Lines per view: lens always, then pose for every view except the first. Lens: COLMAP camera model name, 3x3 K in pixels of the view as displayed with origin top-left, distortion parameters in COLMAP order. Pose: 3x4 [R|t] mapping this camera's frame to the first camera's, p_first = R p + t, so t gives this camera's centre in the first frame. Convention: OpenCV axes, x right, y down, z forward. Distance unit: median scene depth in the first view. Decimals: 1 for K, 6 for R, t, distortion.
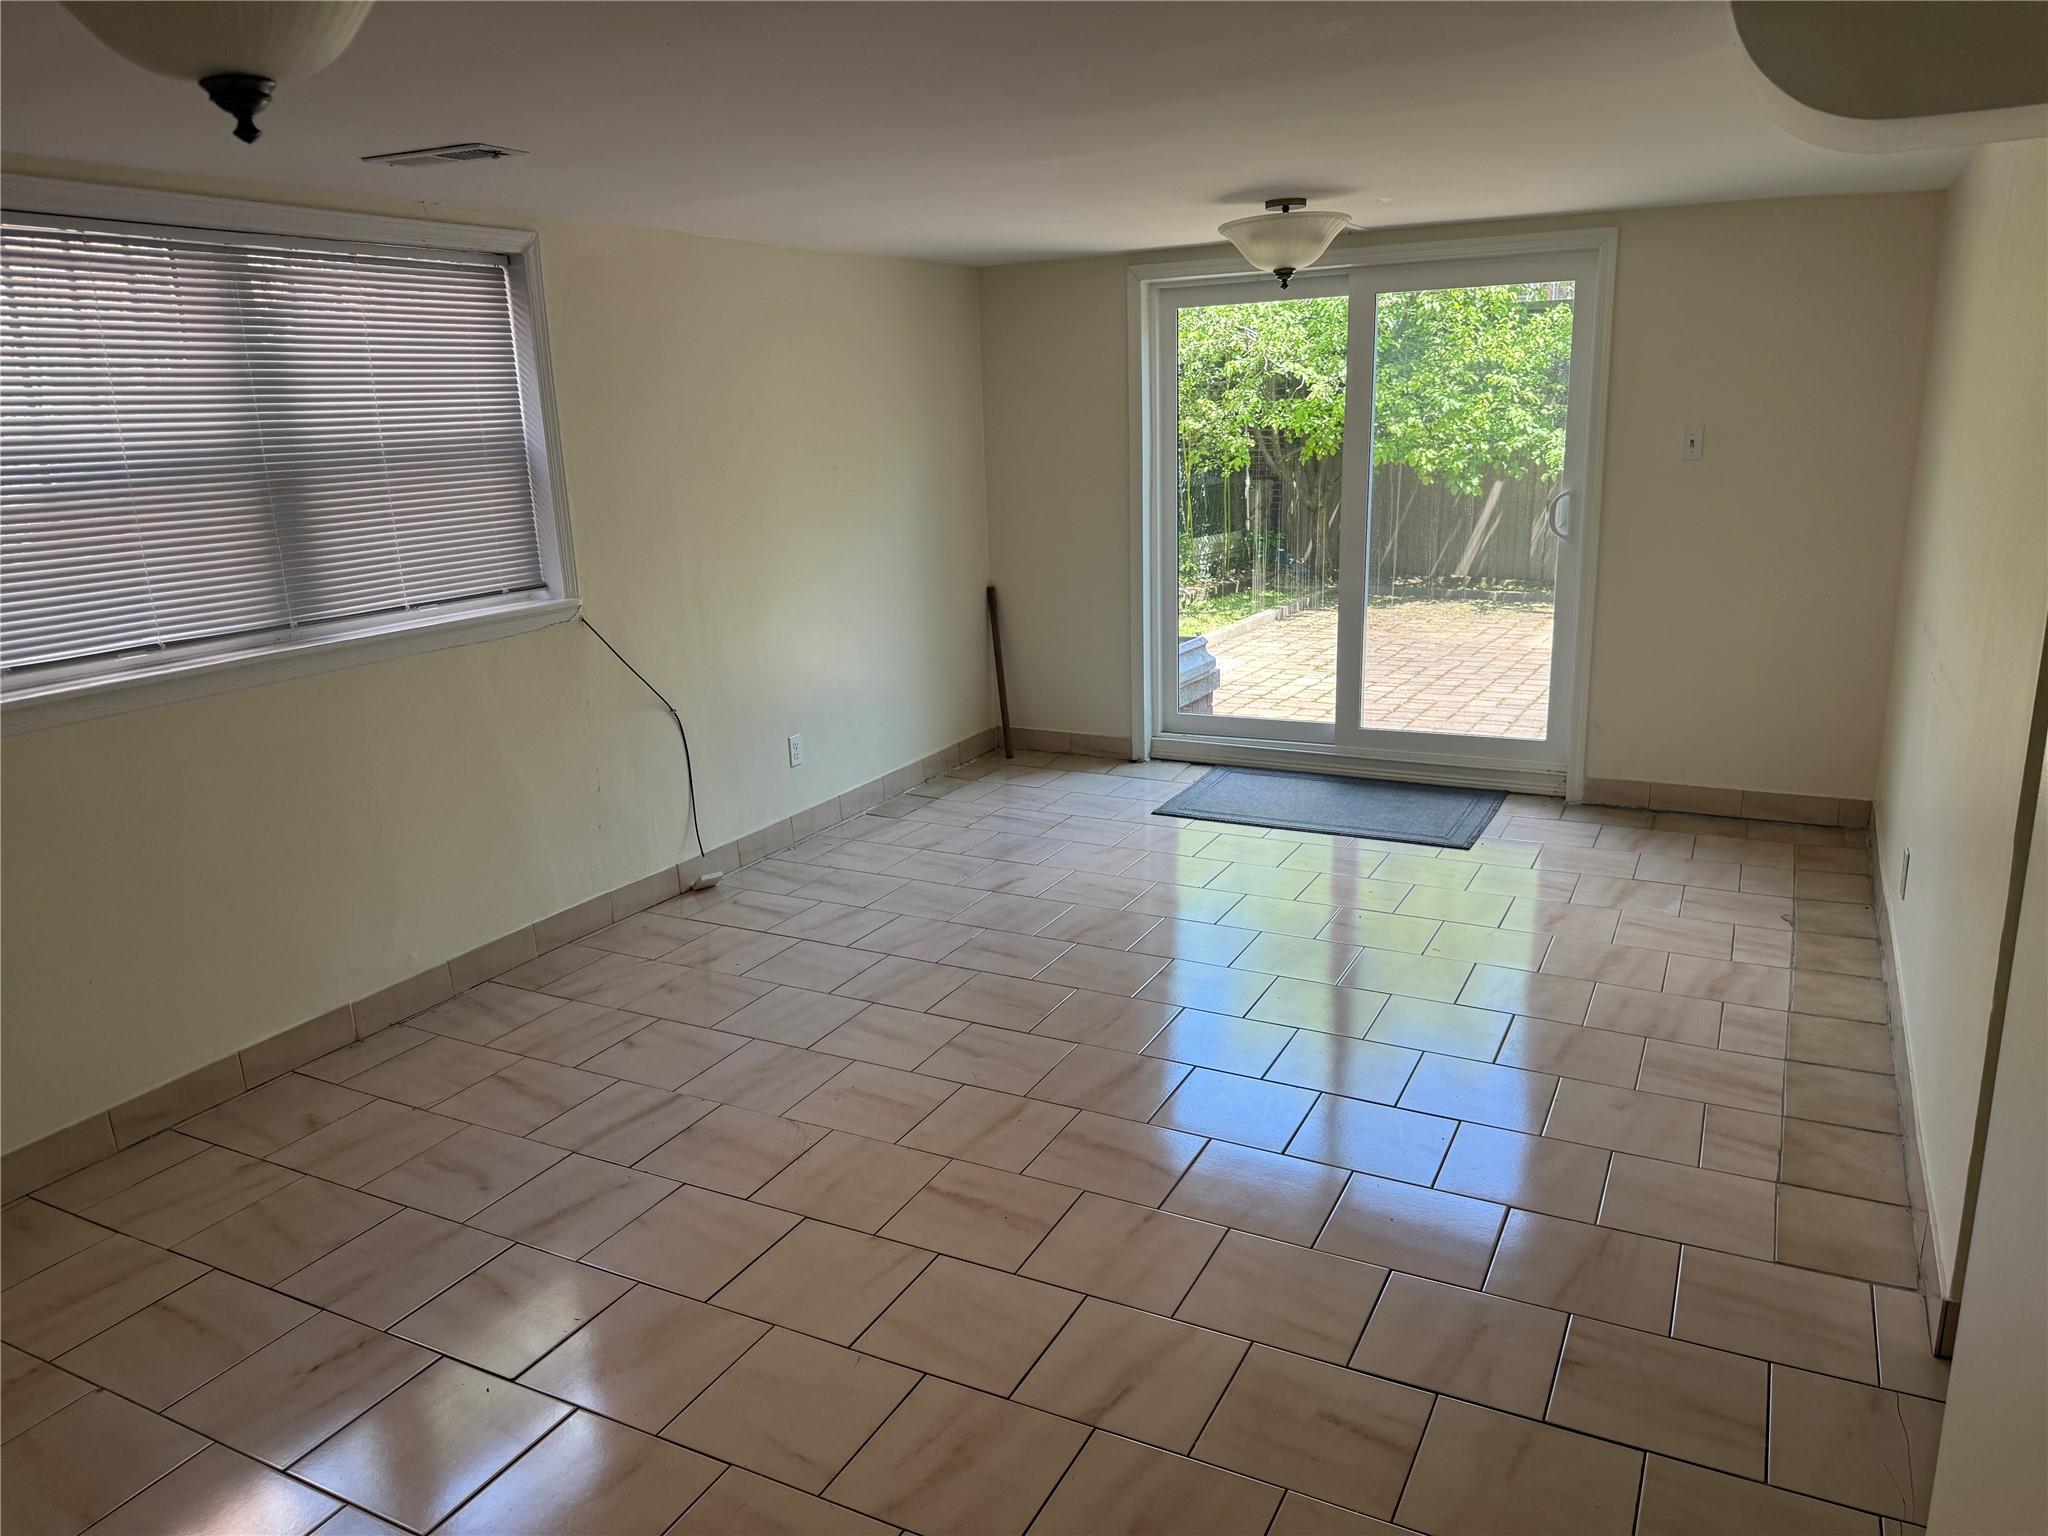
lens RADIAL K [[1440.5, 0, 1023.3], [0, 1440.5, 768.4], [0, 0, 1]] dist [0.089605, -0.098034]
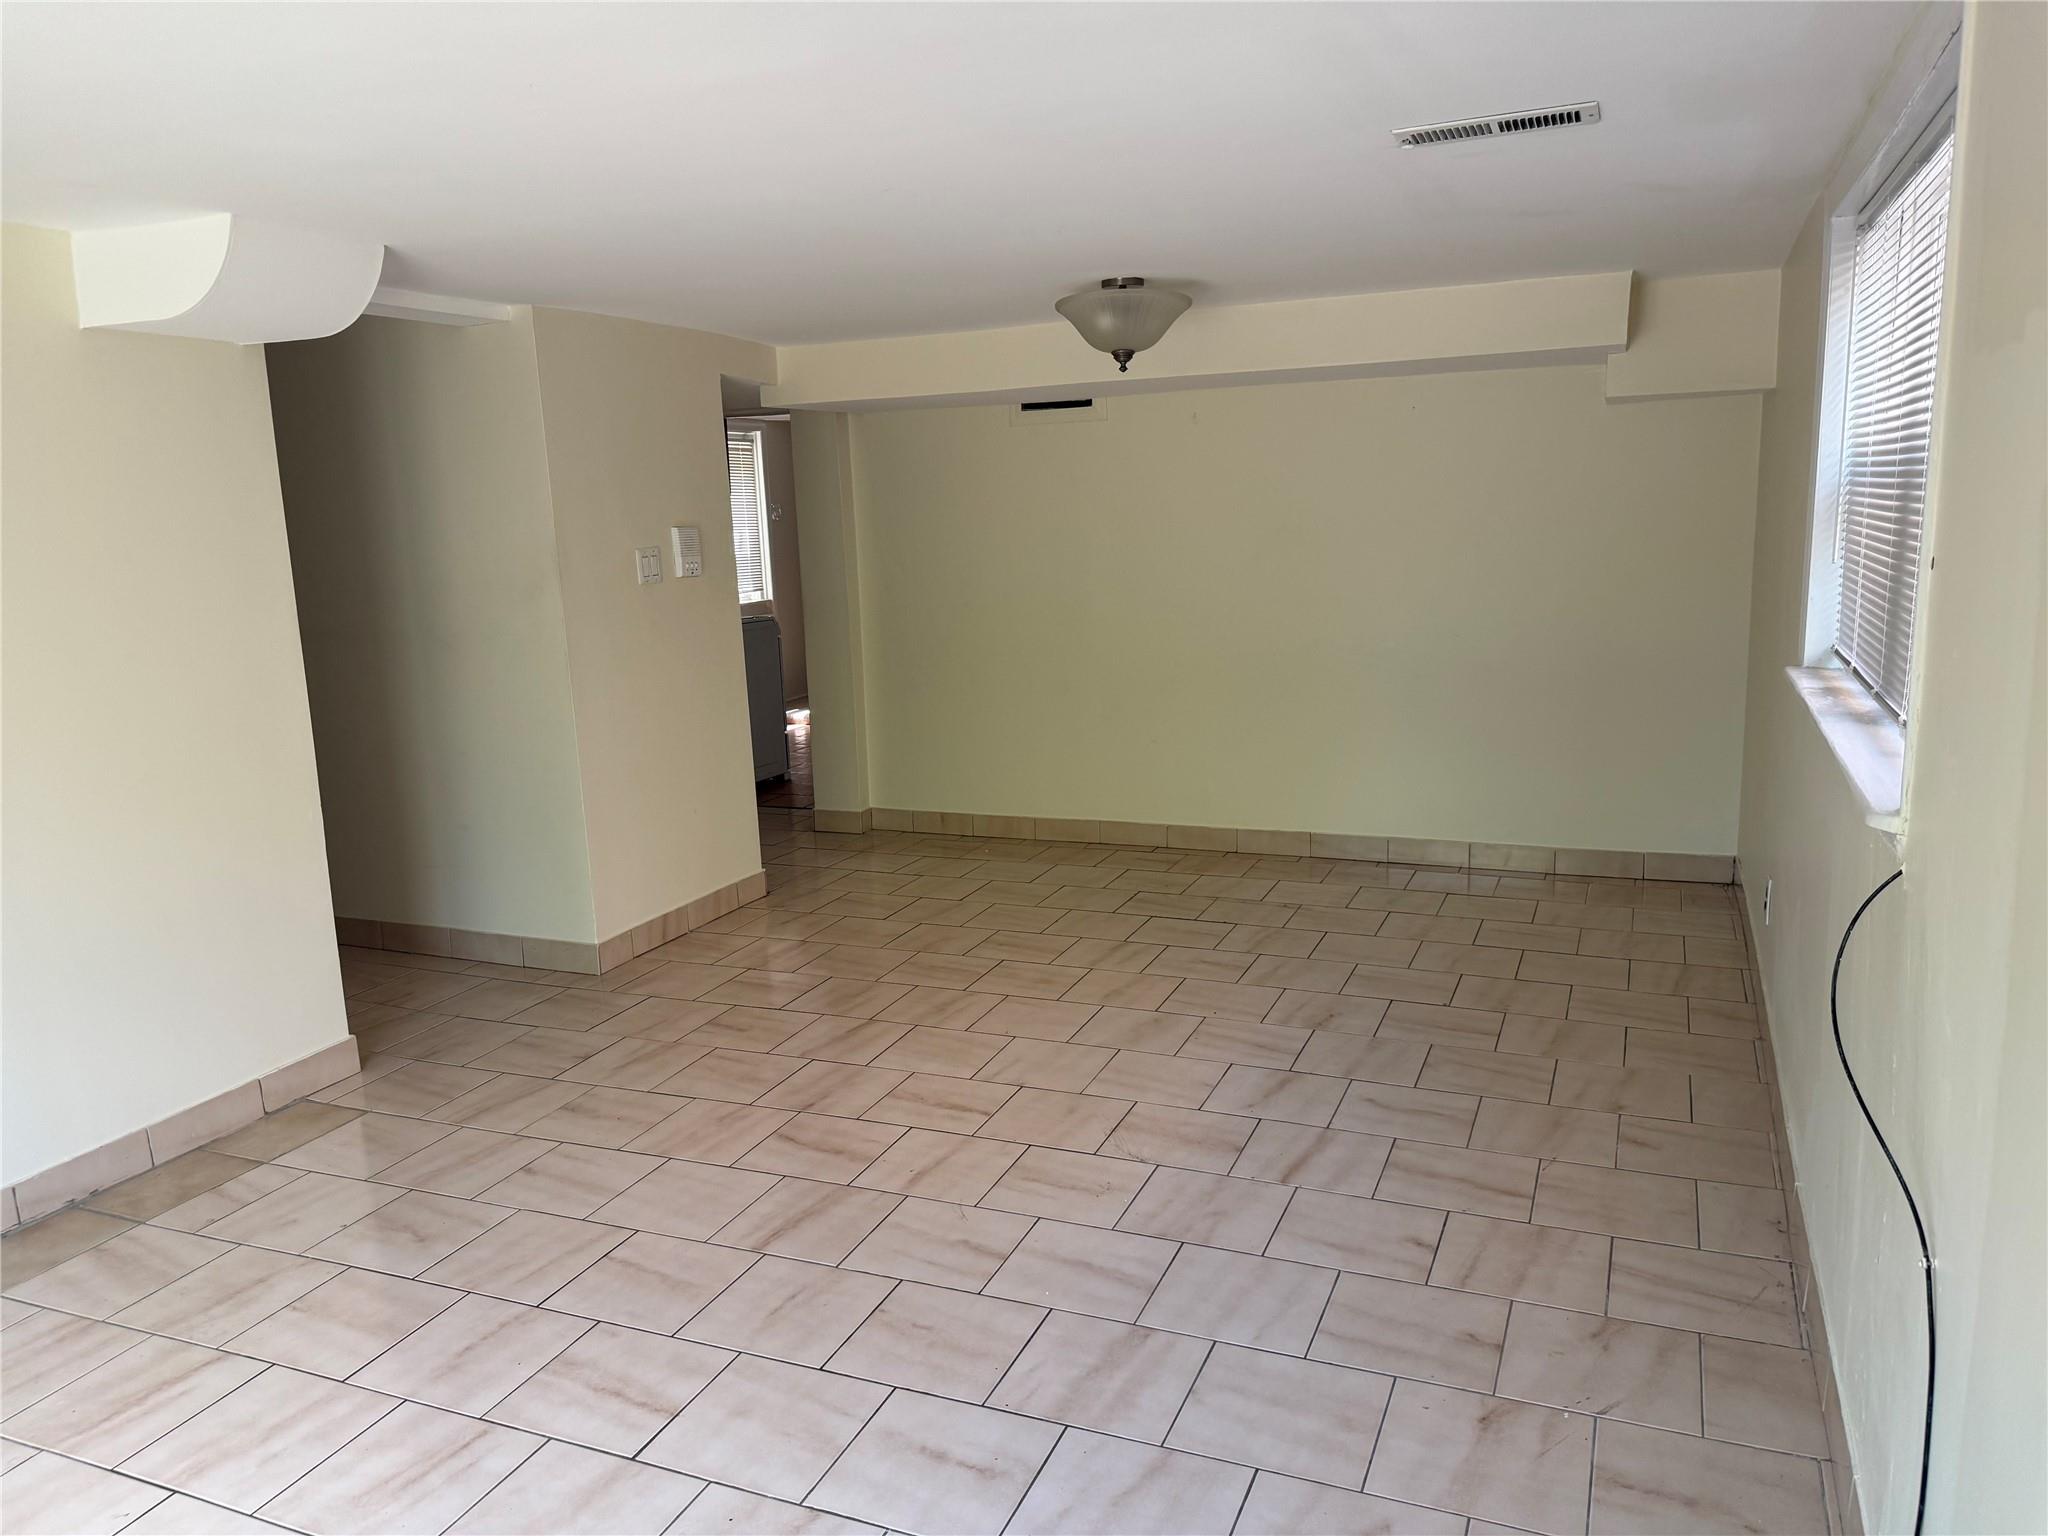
lens RADIAL K [[1440.5, 0, 1022.4], [0, 1440.5, 769.4], [0, 0, 1]] dist [0.089605, -0.098034]
pose [[-0.994562, 0.081512, -0.064831, -0.034351], [0.047433, 0.908673, 0.414806, -0.402578], [0.092722, 0.409475, -0.907597, 1.721359]]
